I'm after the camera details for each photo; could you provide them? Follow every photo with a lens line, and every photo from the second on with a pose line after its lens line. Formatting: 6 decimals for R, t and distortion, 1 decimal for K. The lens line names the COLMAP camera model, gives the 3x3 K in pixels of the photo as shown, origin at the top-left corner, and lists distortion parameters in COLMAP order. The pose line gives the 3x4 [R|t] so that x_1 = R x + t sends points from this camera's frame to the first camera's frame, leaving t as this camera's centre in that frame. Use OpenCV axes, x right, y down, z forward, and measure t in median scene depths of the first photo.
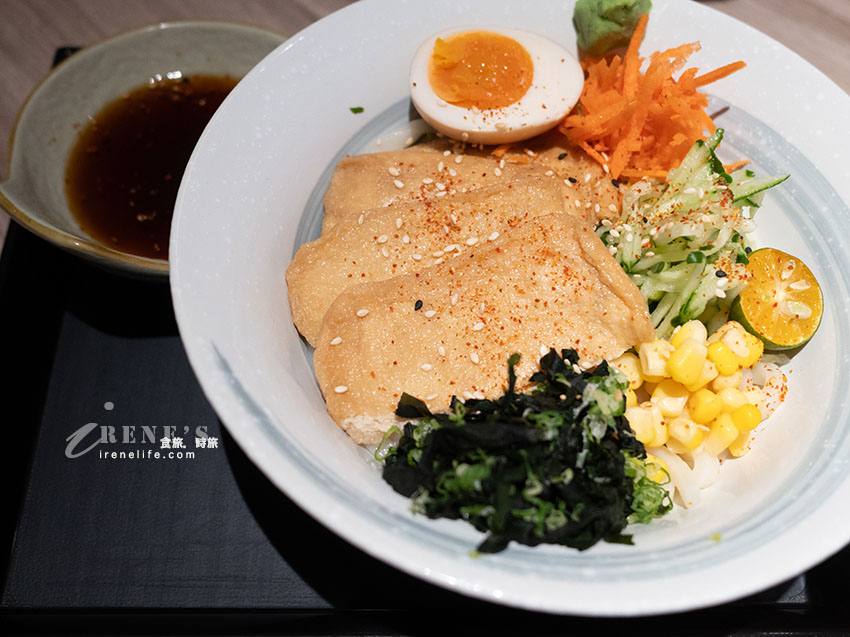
lens RADIAL K [[1054.5, 0, 425.0], [0, 1054.5, 318.5], [0, 0, 1]] dist [-0.015254, 0.014850]
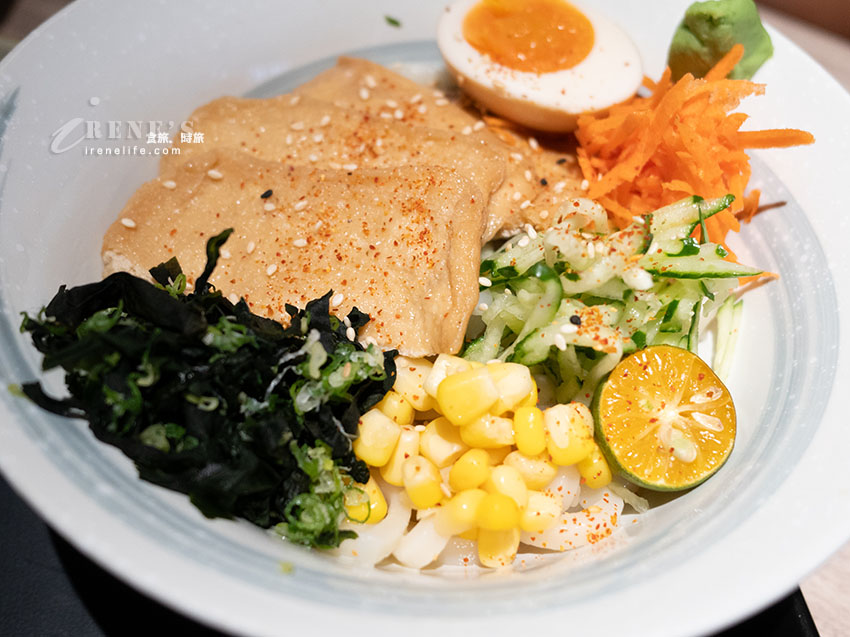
lens RADIAL K [[1054.5, 0, 425.0], [0, 1054.5, 318.5], [0, 0, 1]] dist [-0.015254, 0.014850]
pose [[0.790862, 0.470979, -0.390790, 0.451203], [-0.527469, 0.848382, -0.044998, 0.041252], [0.310346, 0.241717, 0.919379, 0.281391]]
